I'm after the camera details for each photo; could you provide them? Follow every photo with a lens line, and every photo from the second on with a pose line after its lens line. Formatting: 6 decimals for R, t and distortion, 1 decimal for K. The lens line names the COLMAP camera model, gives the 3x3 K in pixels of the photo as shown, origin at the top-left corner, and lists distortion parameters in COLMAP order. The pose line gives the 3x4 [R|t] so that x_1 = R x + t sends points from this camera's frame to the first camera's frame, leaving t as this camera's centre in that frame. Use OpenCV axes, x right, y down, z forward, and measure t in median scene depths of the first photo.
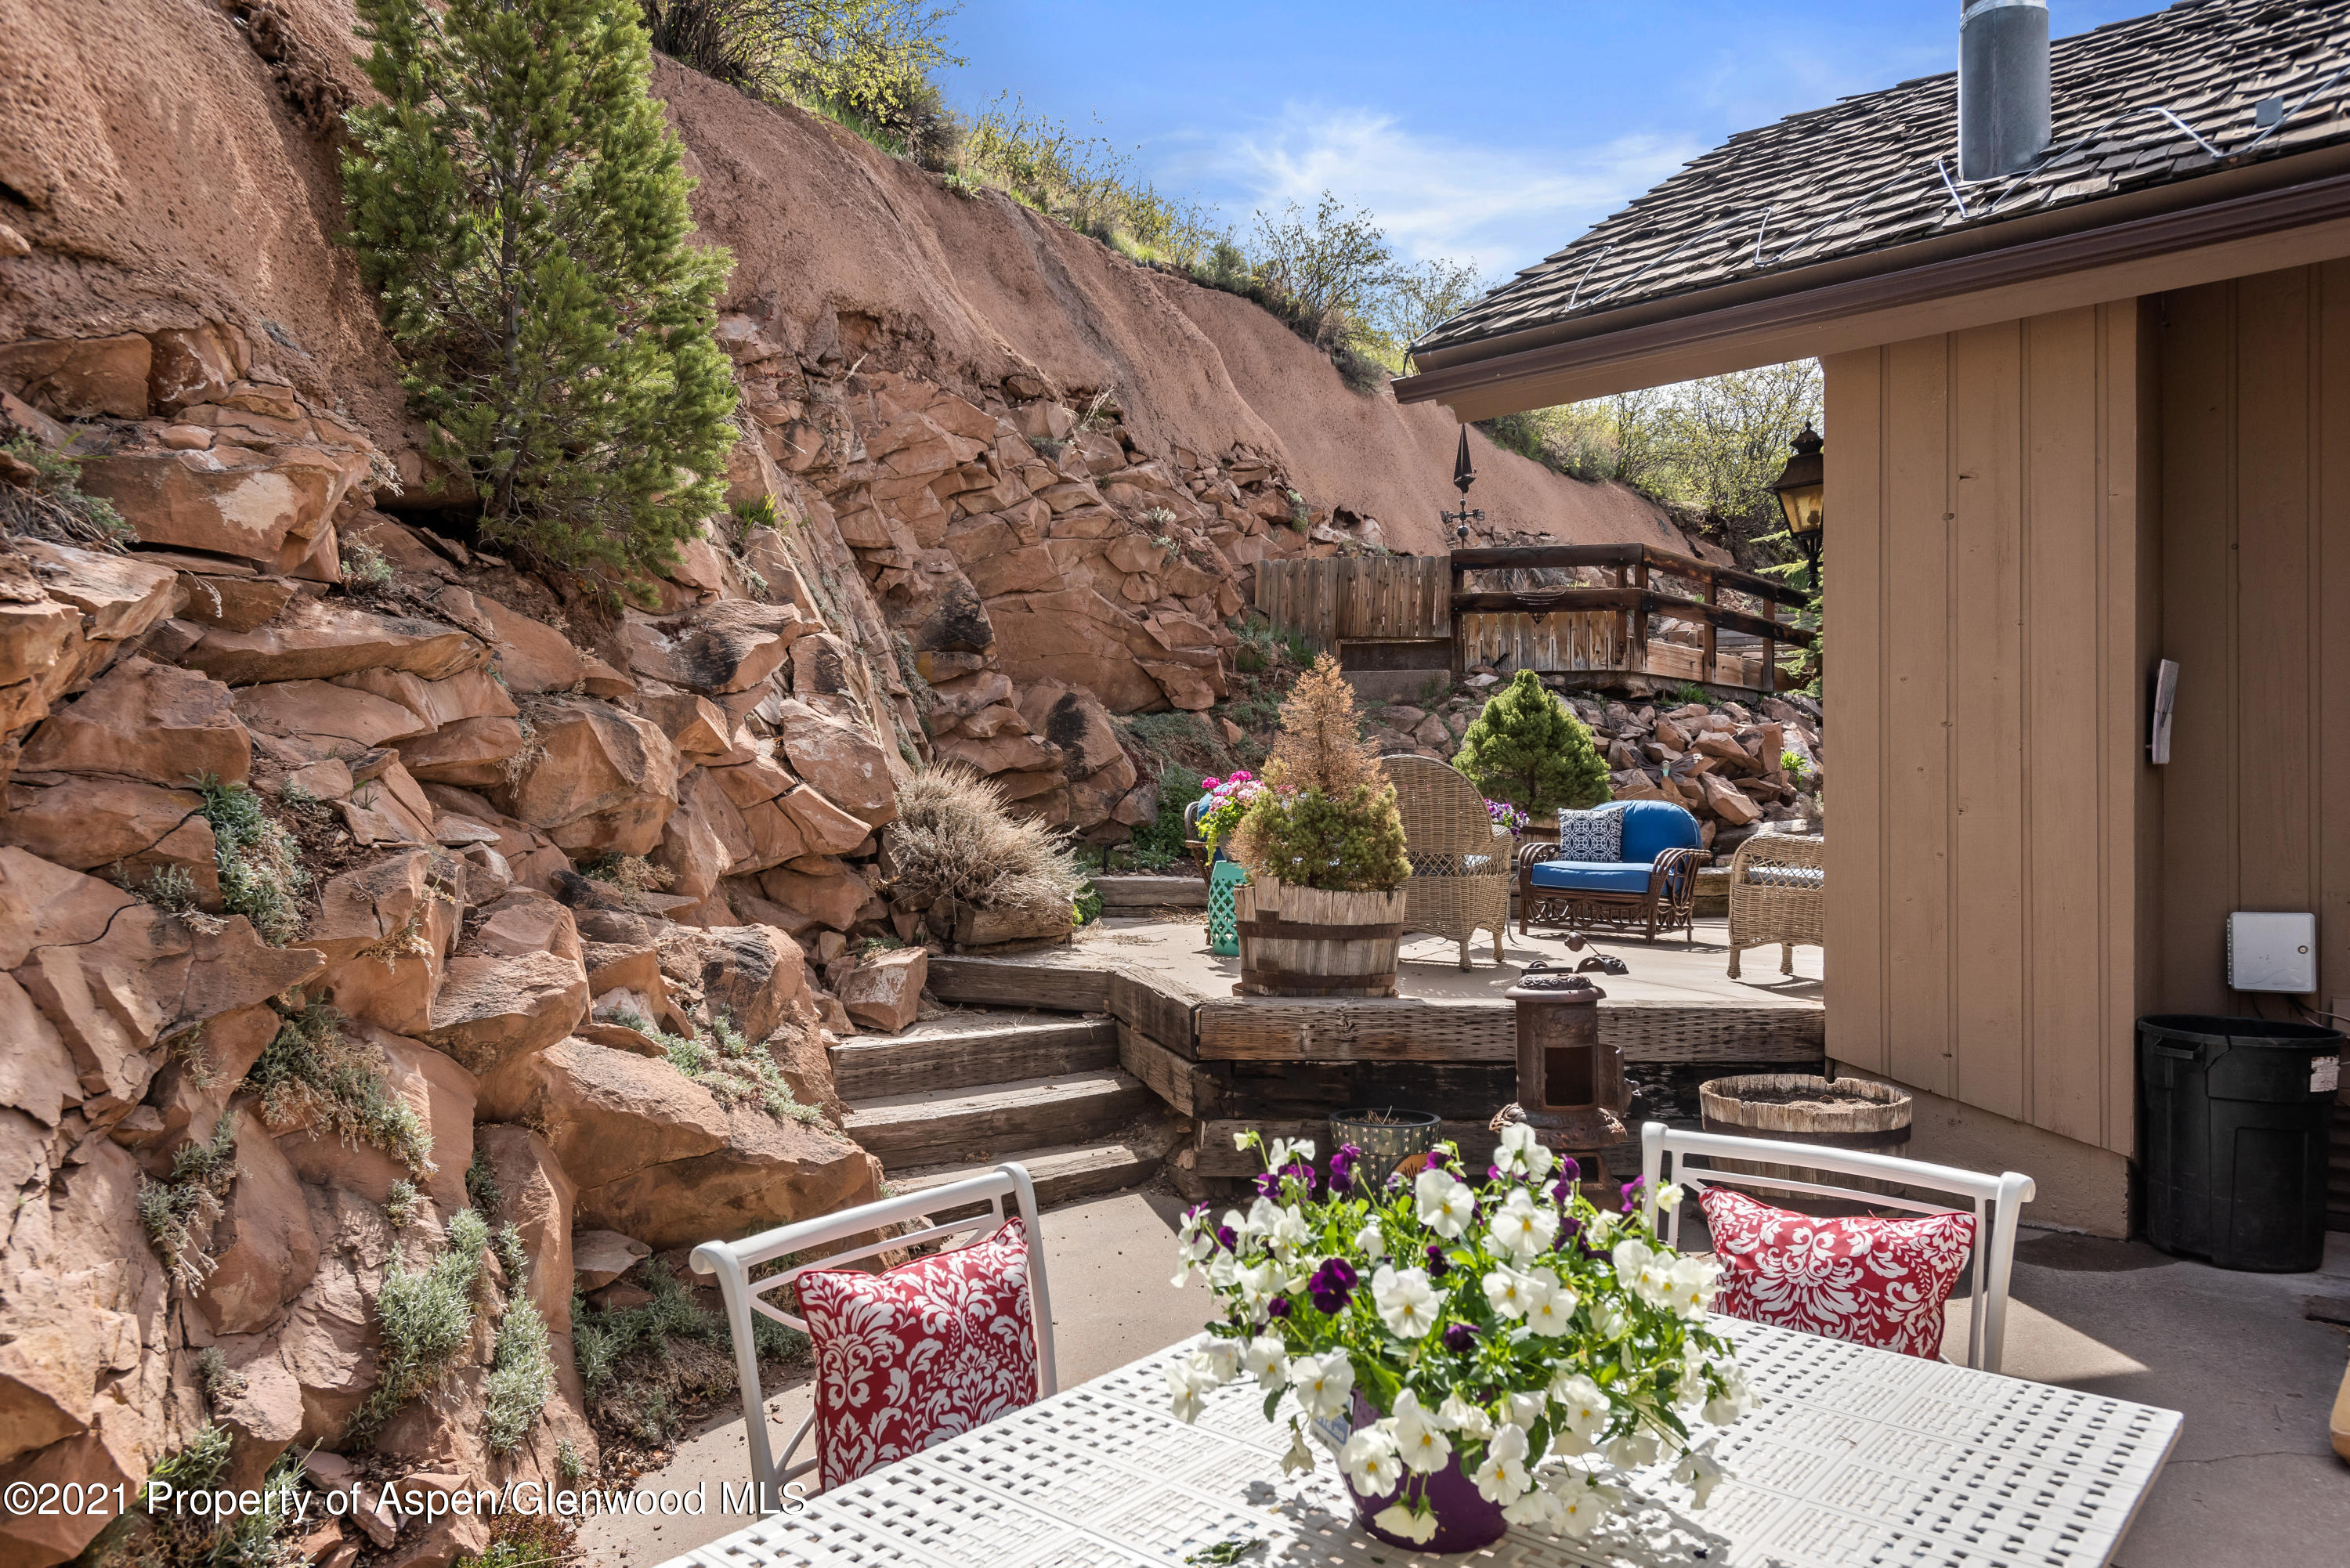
lens RADIAL K [[1585.2, 0, 1173.1], [0, 1585.2, 812.6], [0, 0, 1]] dist [0.006068, 0.000390]
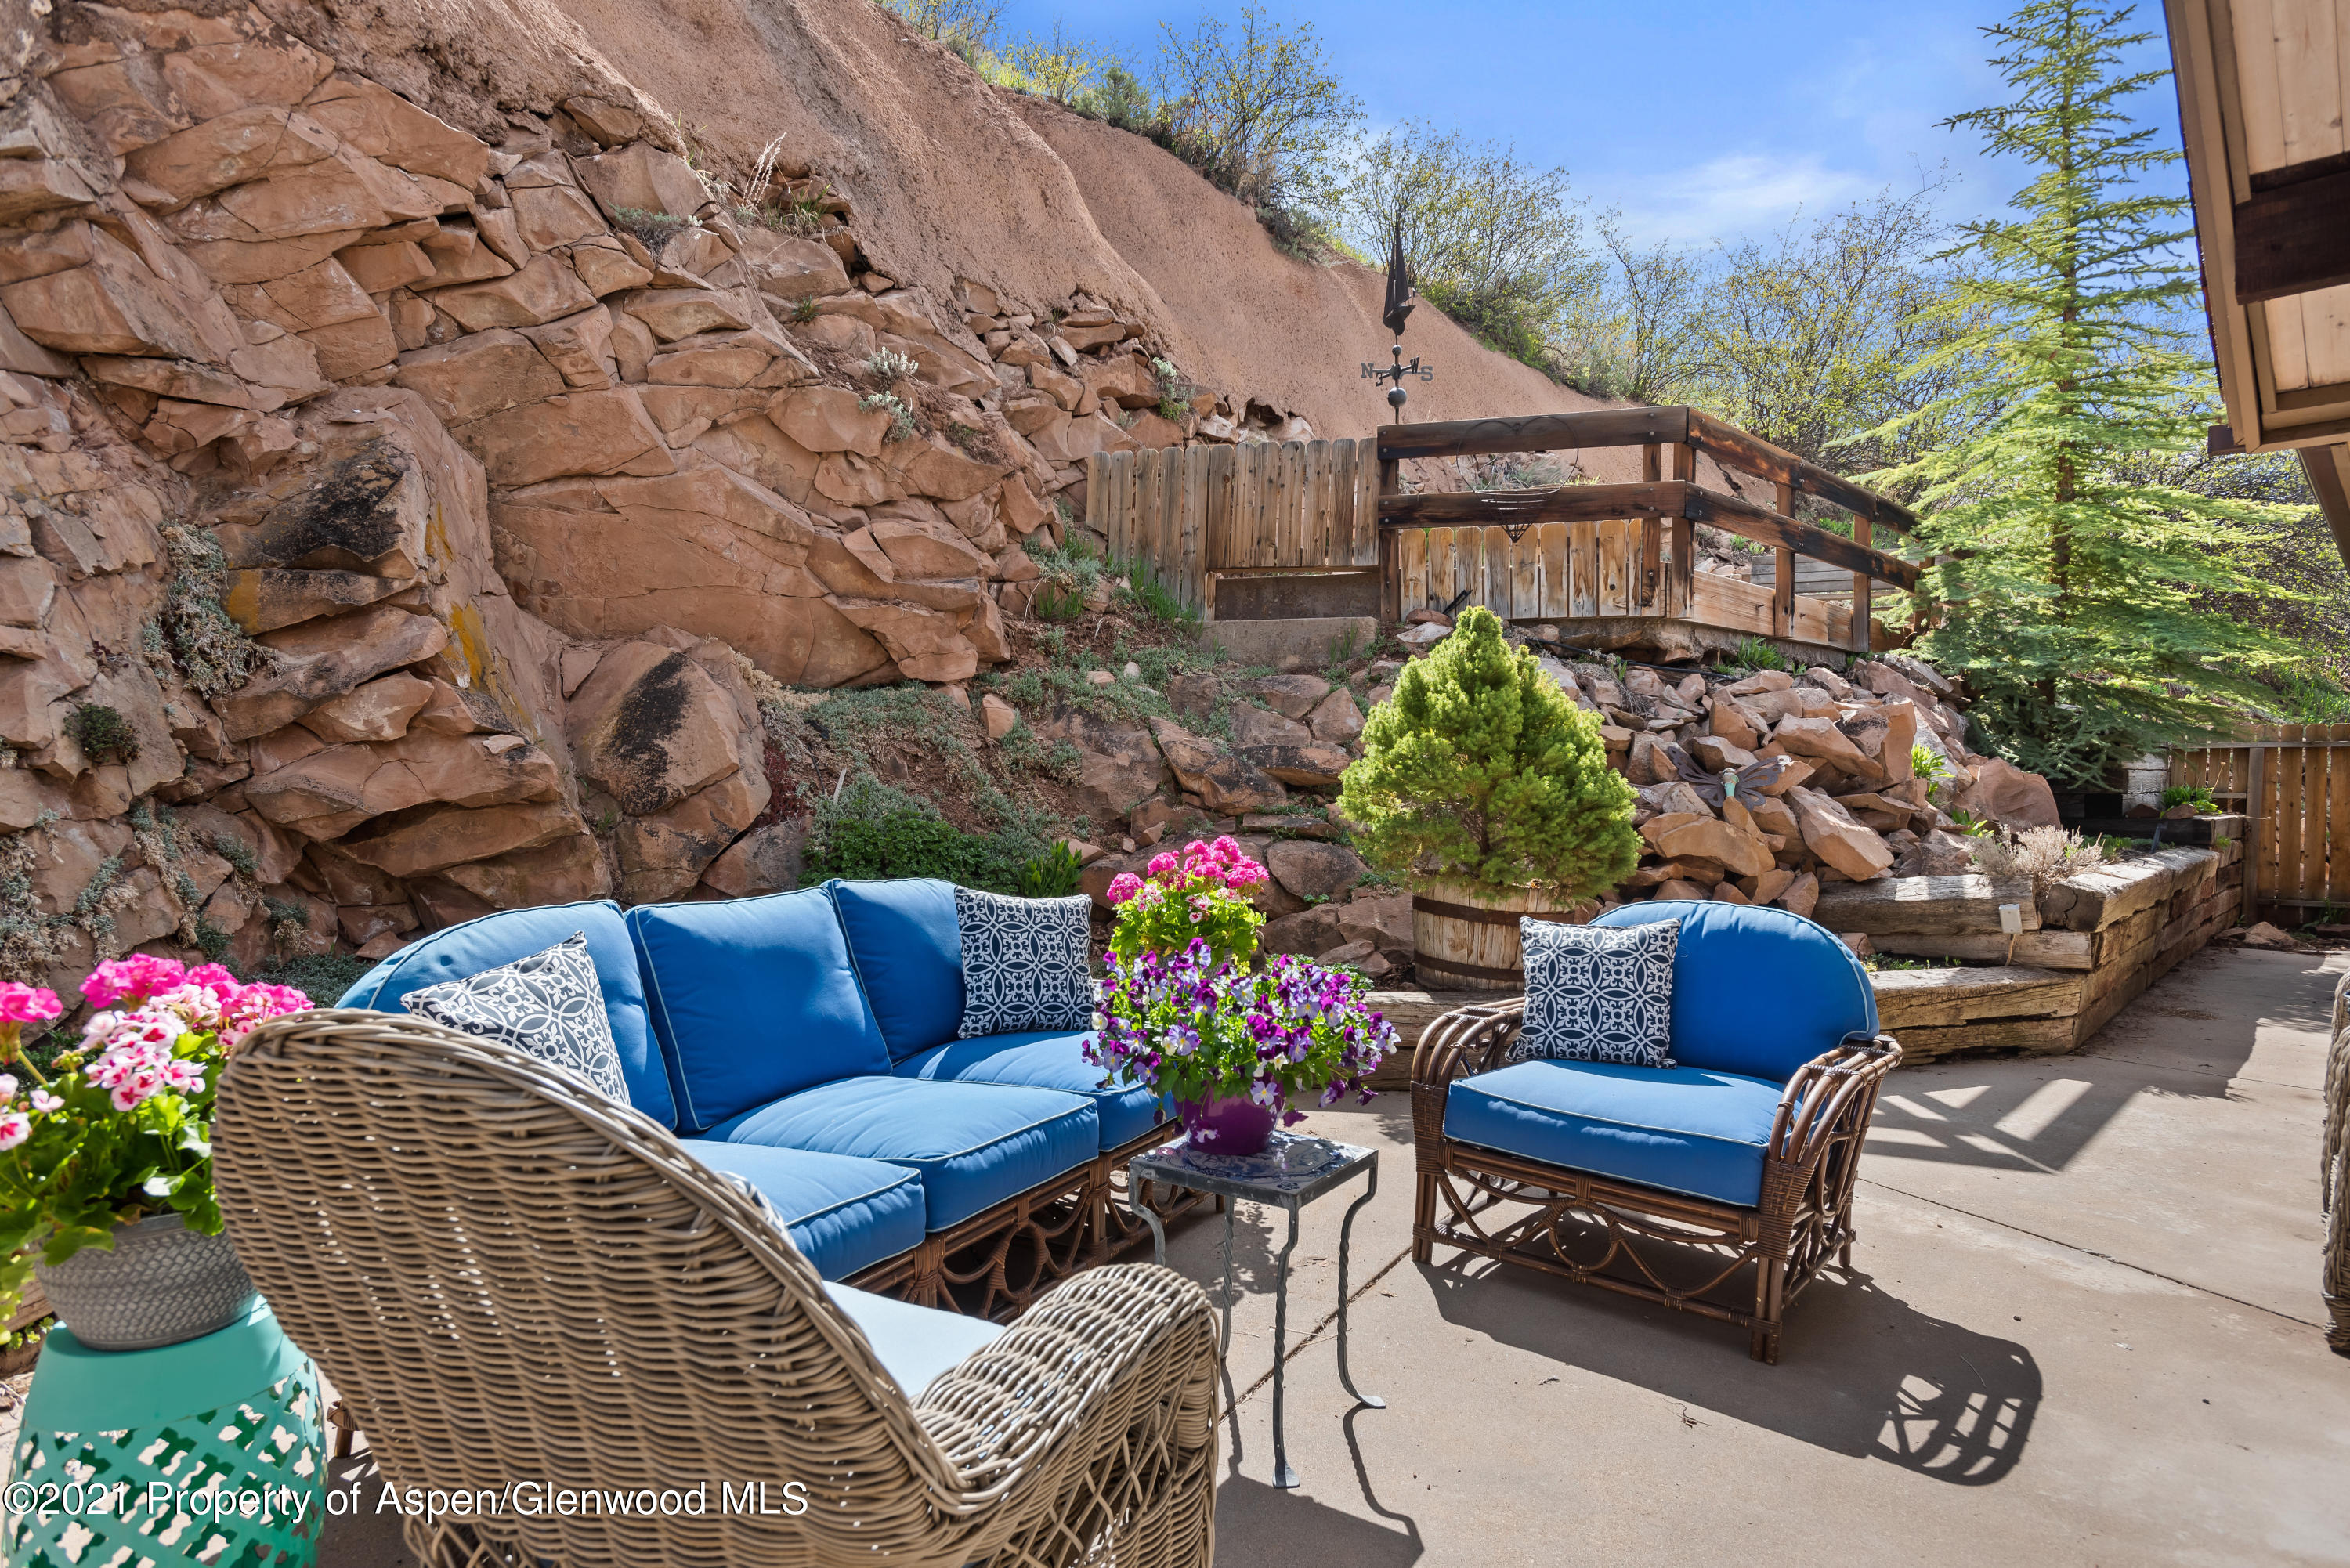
lens RADIAL K [[1389.7, 0, 1175.0], [0, 1389.7, 784.0], [0, 0, 1]] dist [-0.002493, 0.000529]
pose [[0.999188, 0.001728, -0.040252, 0.120492], [-0.001172, 0.999904, 0.013839, -0.031973], [0.040272, -0.013781, 0.999094, 0.455401]]
